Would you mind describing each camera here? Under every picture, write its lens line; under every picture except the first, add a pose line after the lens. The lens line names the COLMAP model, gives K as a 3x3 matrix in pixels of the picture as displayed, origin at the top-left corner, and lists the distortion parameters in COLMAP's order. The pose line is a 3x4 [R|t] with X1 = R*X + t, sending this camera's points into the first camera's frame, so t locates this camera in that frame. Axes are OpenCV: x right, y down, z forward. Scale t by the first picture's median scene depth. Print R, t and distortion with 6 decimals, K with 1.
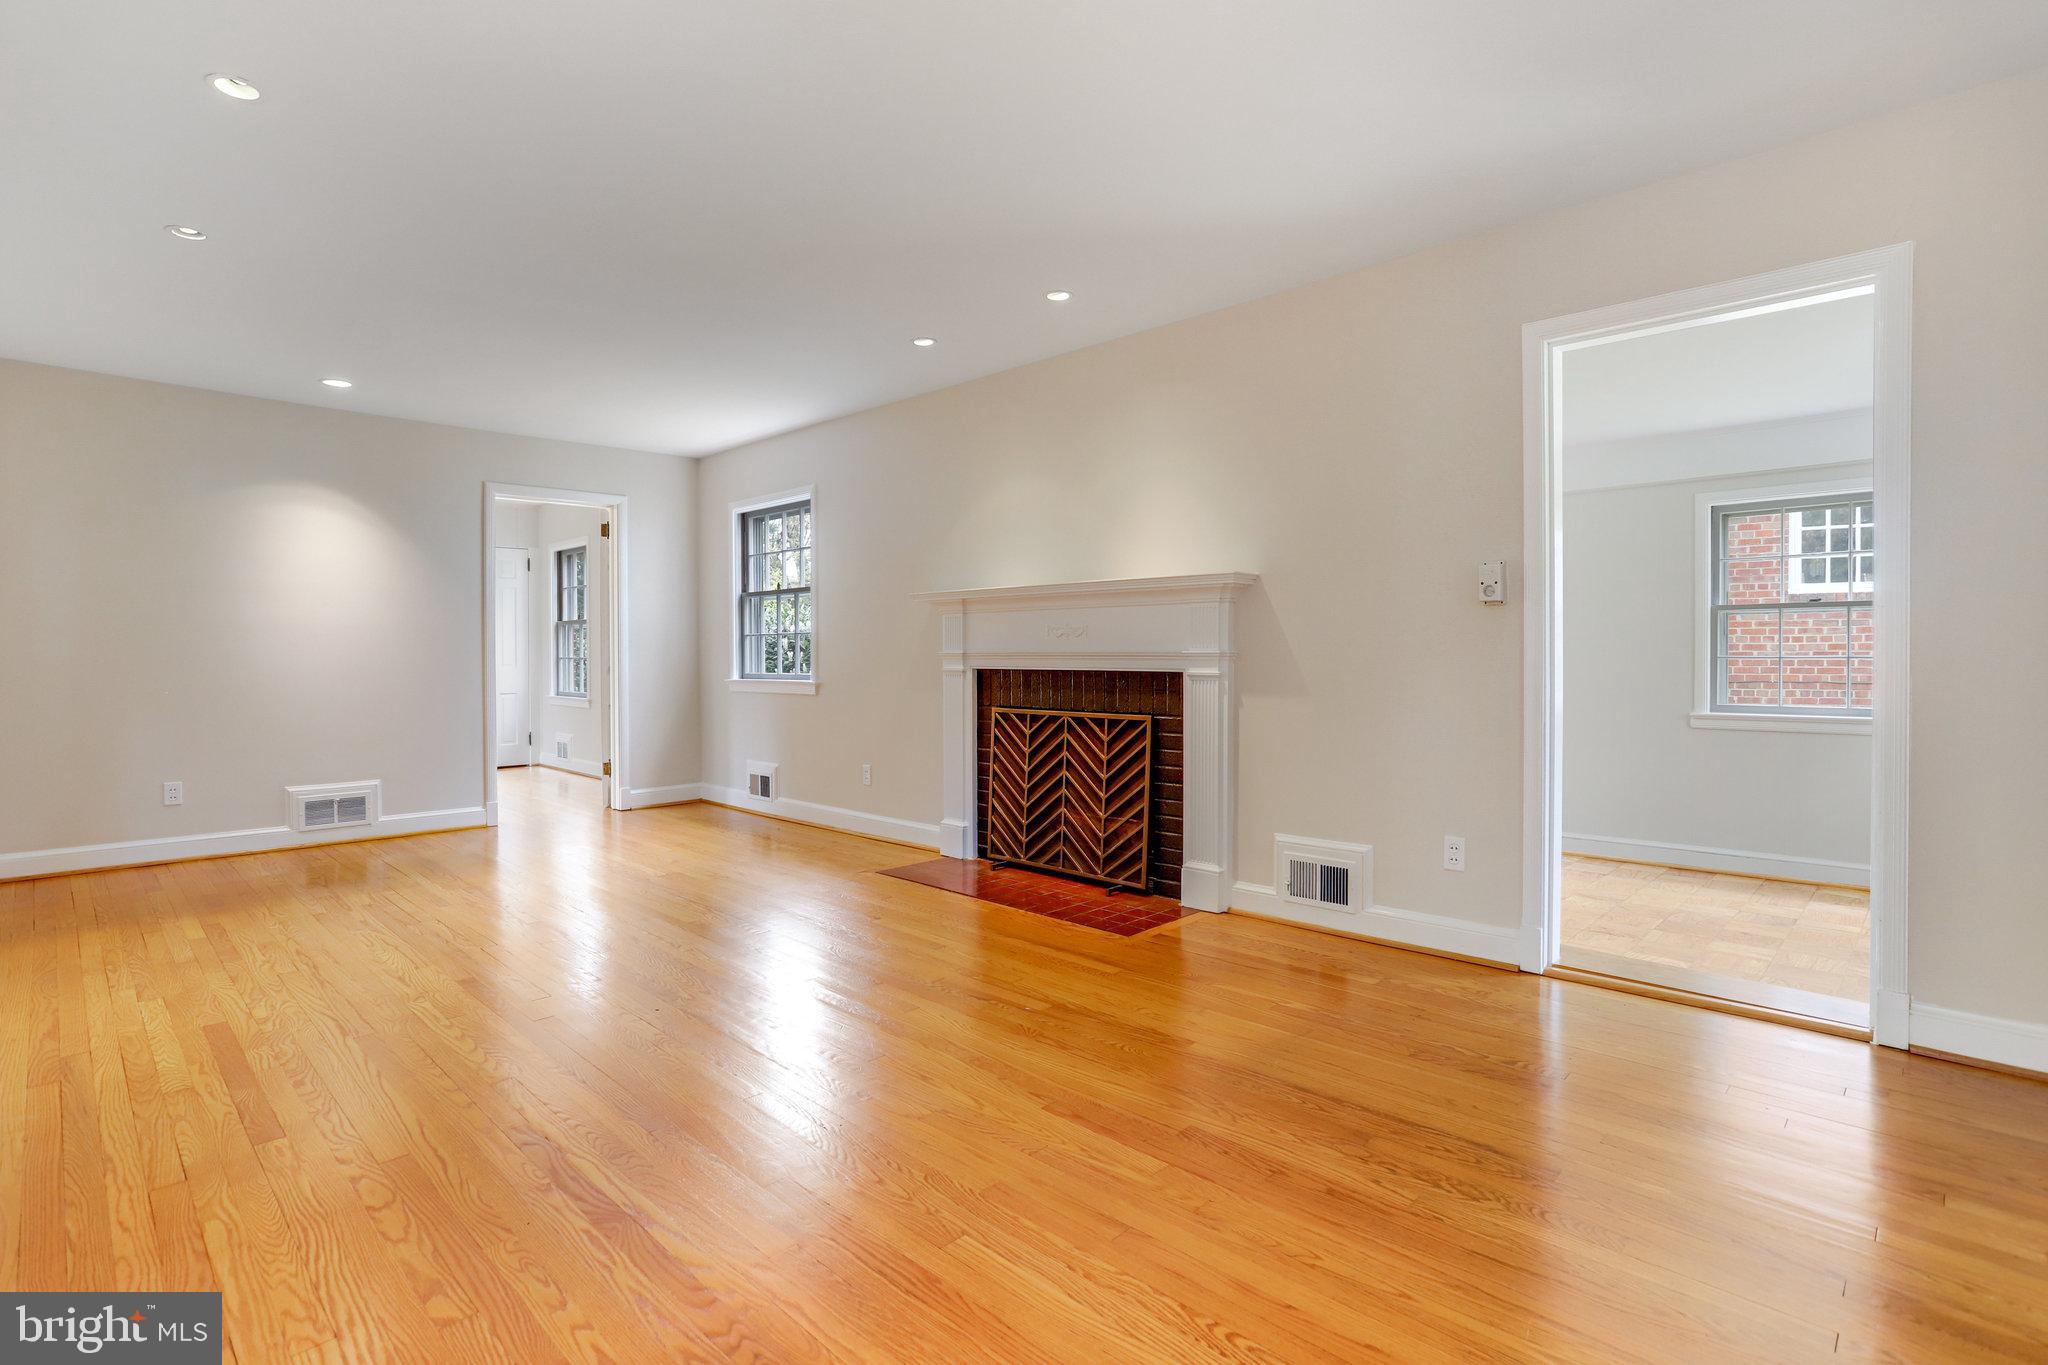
lens RADIAL K [[986.9, 0, 1013.0], [0, 986.9, 667.1], [0, 0, 1]] dist [-0.042707, 0.017638]
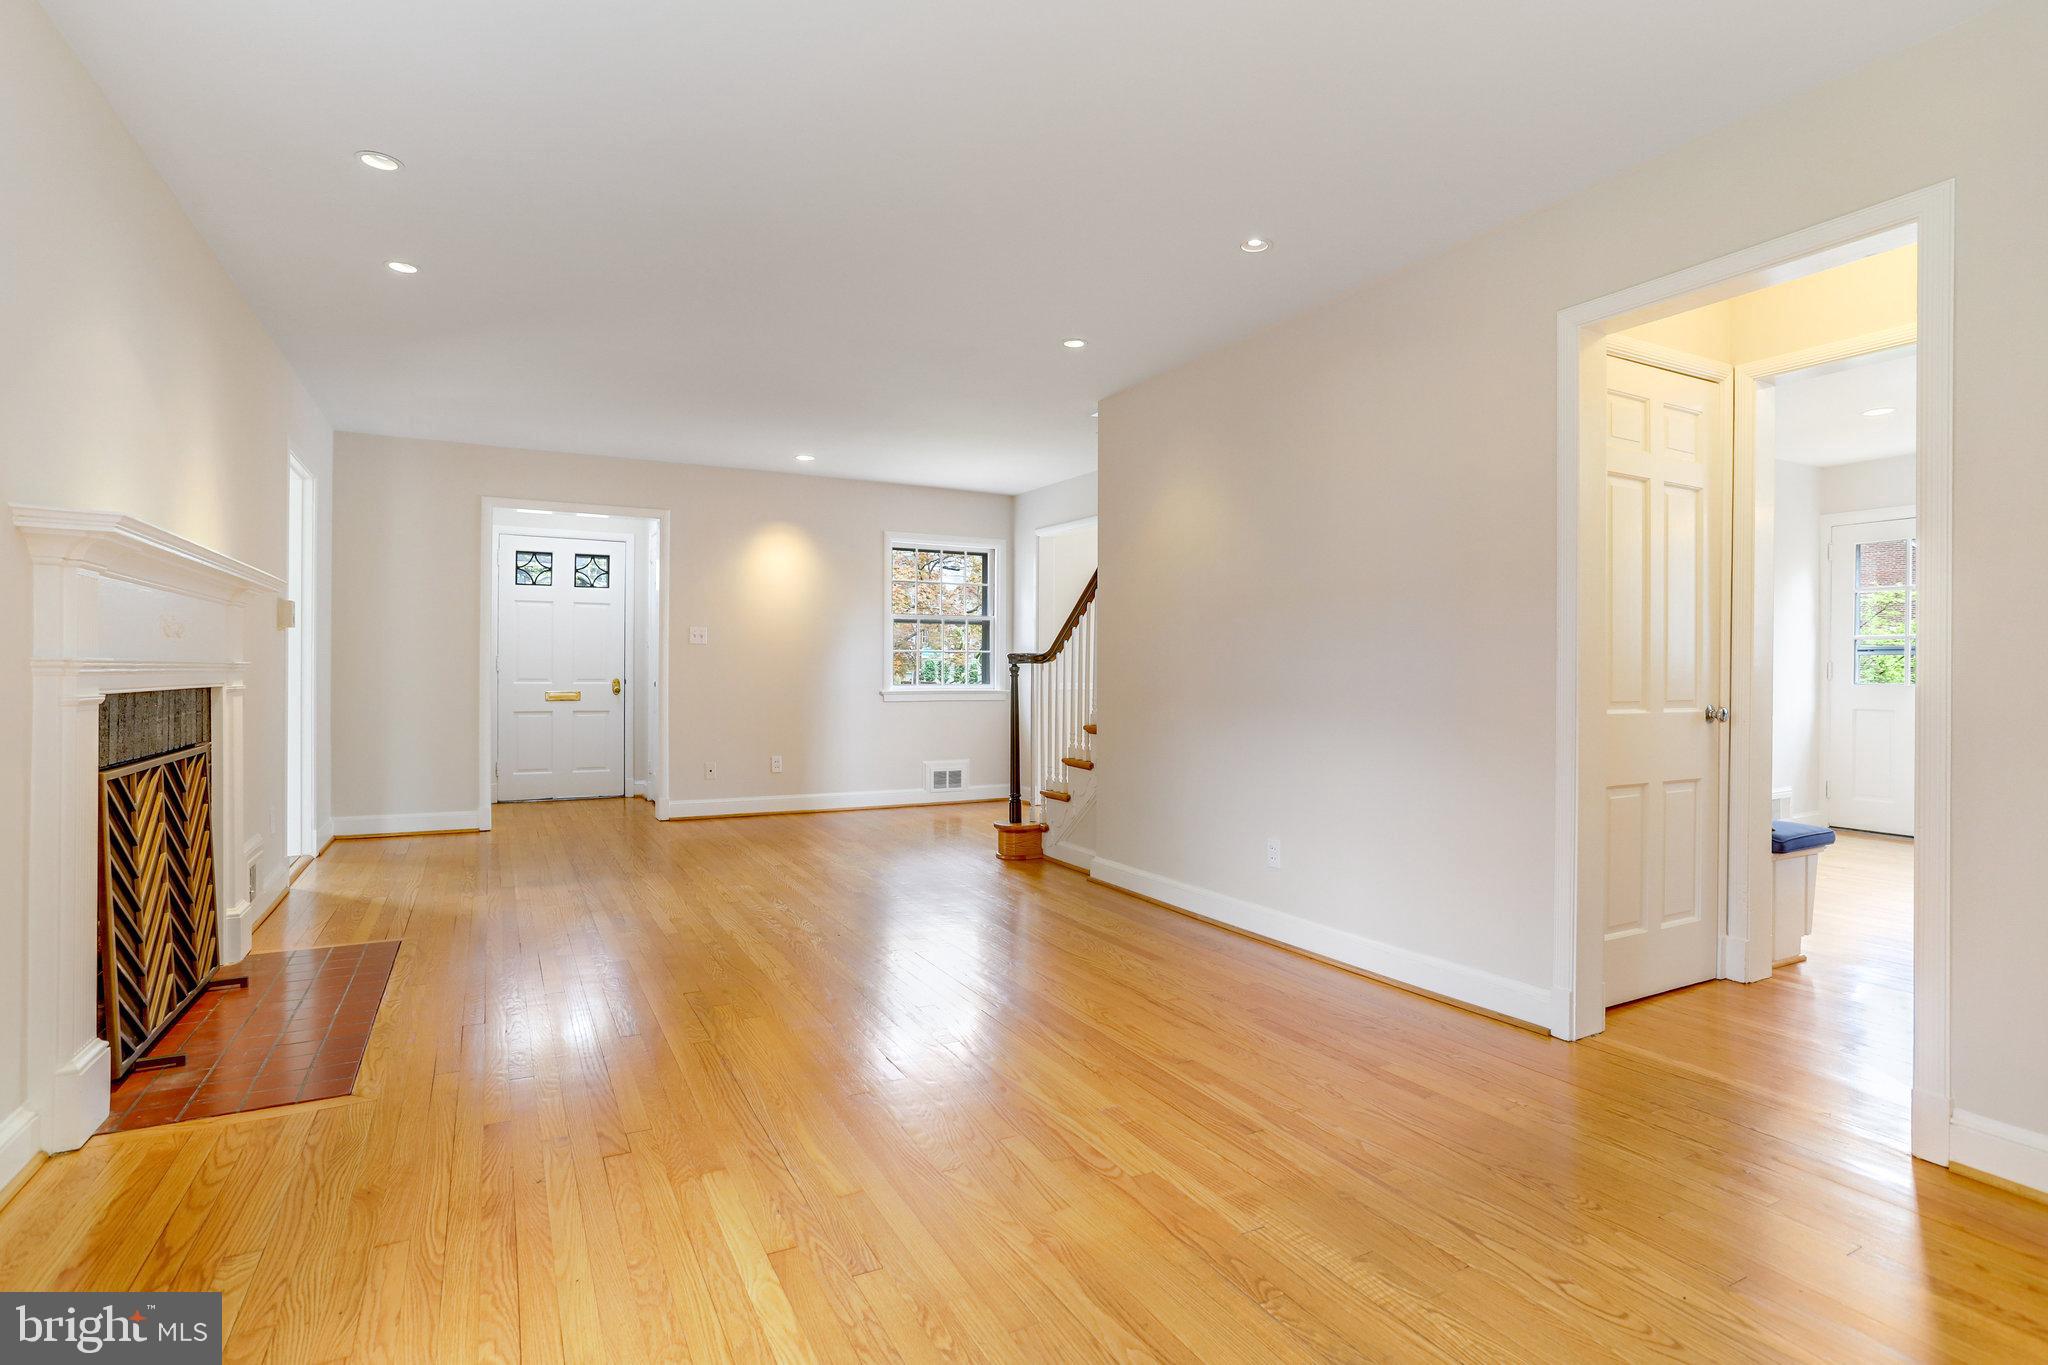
lens RADIAL K [[986.9, 0, 1035.4], [0, 986.9, 676.2], [0, 0, 1]] dist [-0.042707, 0.017638]
pose [[-0.955920, -0.003769, 0.293605, -0.663198], [0.001353, 0.999850, 0.017241, -0.015547], [-0.293626, 0.016878, -0.955771, 1.454488]]
